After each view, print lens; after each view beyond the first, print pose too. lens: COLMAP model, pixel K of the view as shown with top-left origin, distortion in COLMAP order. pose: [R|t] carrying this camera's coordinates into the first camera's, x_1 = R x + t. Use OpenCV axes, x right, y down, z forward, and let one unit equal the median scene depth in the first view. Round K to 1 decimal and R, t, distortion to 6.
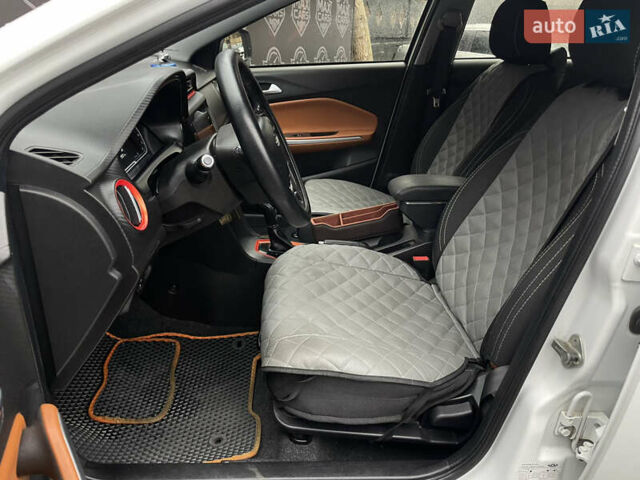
lens RADIAL K [[476.2, 0, 320.0], [0, 476.2, 240.0], [0, 0, 1]] dist [0.111456, -0.155155]
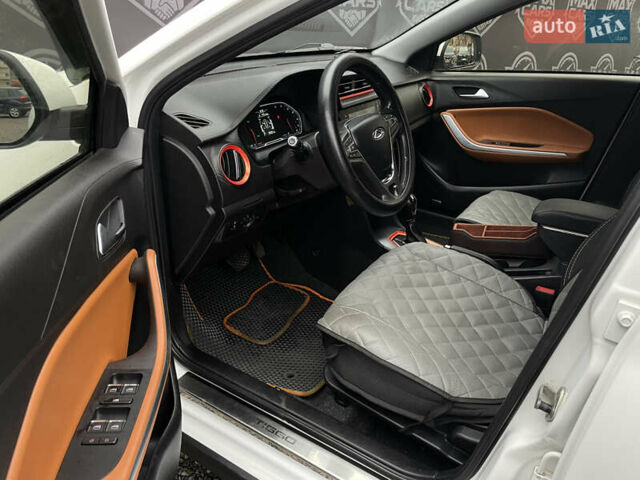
lens RADIAL K [[476.2, 0, 320.0], [0, 476.2, 240.0], [0, 0, 1]] dist [0.111456, -0.155155]
pose [[0.822849, 0.244891, -0.512784, 0.345630], [-0.245958, 0.966955, 0.067107, -0.010926], [0.512273, 0.070904, 0.855891, -0.009946]]
